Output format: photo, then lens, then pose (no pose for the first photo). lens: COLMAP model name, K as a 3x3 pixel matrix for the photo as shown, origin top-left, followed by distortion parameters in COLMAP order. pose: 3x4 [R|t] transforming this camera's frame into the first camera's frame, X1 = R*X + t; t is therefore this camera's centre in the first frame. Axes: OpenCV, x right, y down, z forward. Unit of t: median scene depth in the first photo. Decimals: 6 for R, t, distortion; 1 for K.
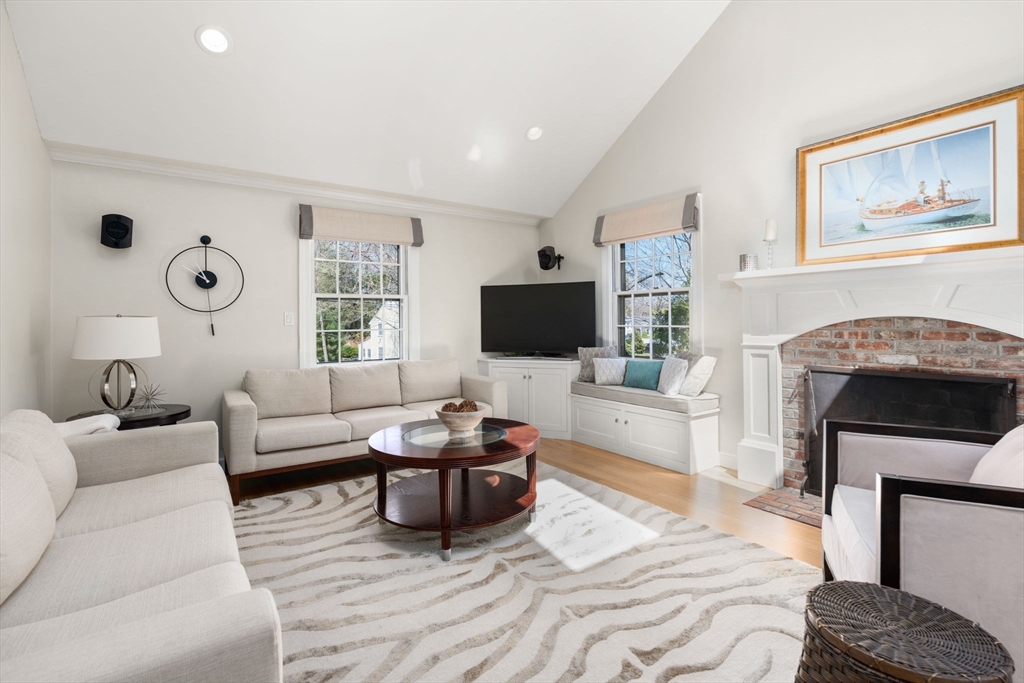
lens RADIAL K [[473.6, 0, 502.5], [0, 473.6, 319.2], [0, 0, 1]] dist [-0.002220, 0.000328]
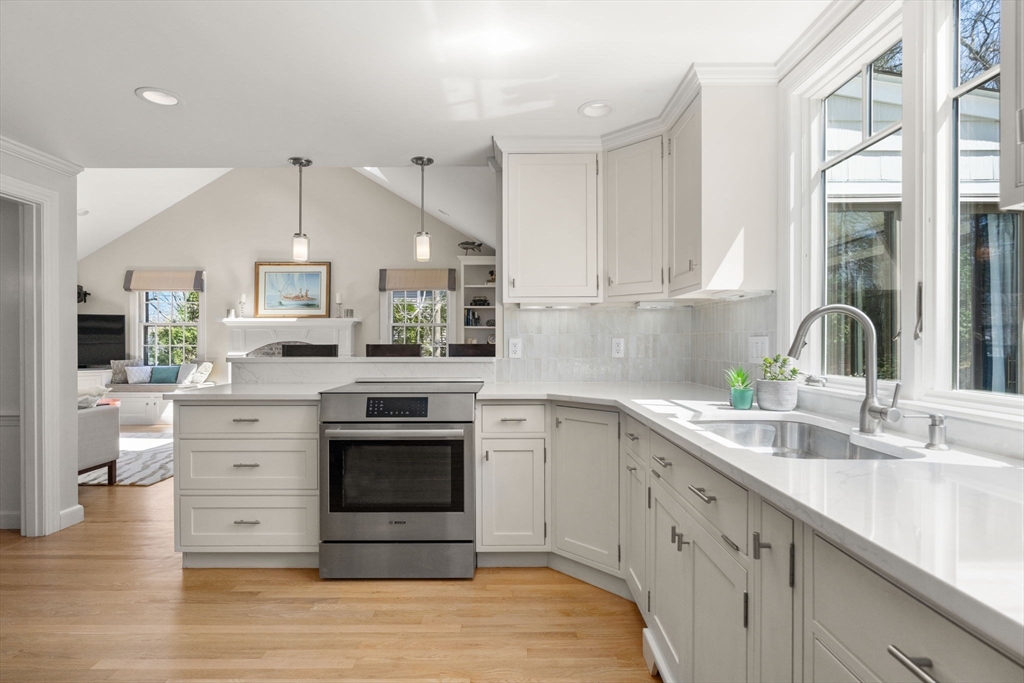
lens RADIAL K [[473.6, 0, 509.7], [0, 473.6, 343.1], [0, 0, 1]] dist [-0.002220, 0.000328]
pose [[0.557284, 0.009781, 0.830264, -0.379617], [-0.006202, 0.999952, -0.007617, 0.010742], [-0.830299, -0.000904, 0.557318, -0.856913]]
